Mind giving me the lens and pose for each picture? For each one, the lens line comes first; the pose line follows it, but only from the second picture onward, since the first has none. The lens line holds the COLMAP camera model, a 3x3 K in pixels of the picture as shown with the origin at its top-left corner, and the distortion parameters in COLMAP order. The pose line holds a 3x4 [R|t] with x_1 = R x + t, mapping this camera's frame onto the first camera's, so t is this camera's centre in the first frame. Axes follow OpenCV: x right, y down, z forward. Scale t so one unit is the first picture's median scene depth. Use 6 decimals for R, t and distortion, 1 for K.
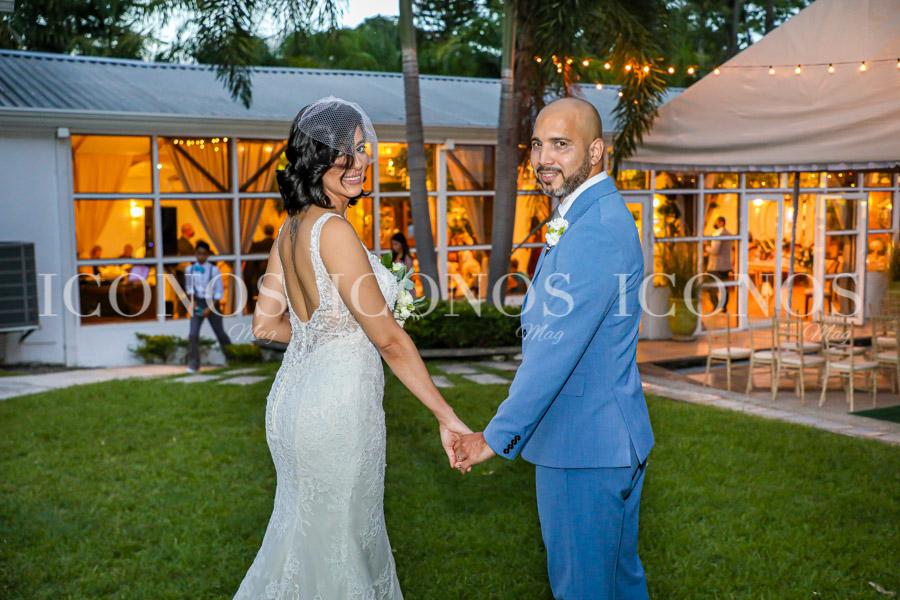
lens RADIAL K [[1018.9, 0, 435.4], [0, 1018.9, 318.3], [0, 0, 1]] dist [0.010341, -0.005995]
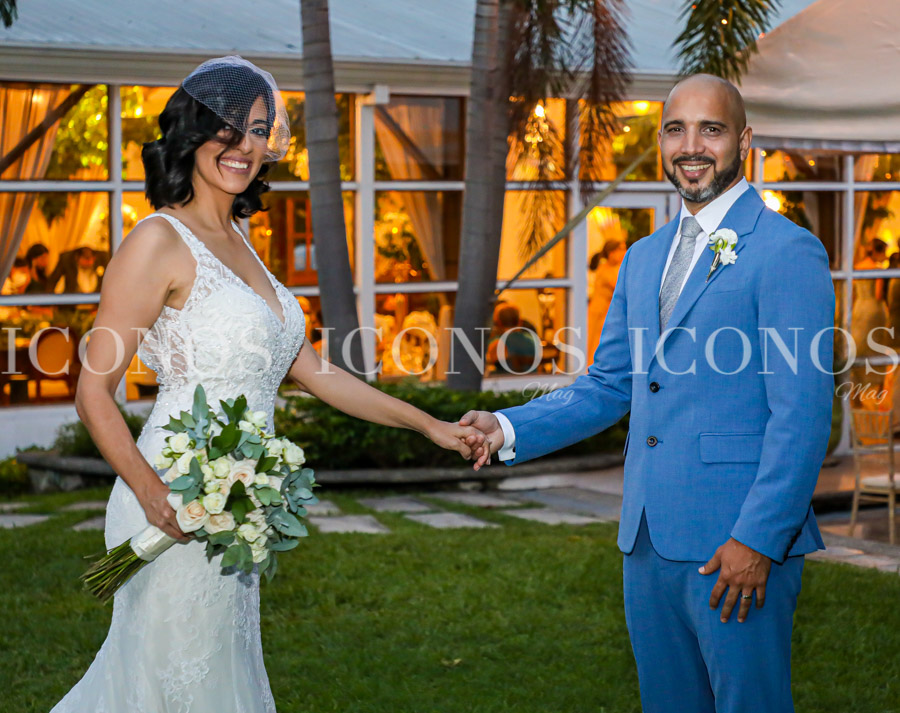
lens RADIAL K [[1643.4, 0, 450.0], [0, 1643.4, 356.5], [0, 0, 1]] dist [0.010540, -0.046934]
pose [[0.998780, 0.004978, 0.049126, 0.007945], [-0.004013, 0.999797, -0.019730, -0.014267], [-0.049214, 0.019509, 0.998598, 0.124123]]
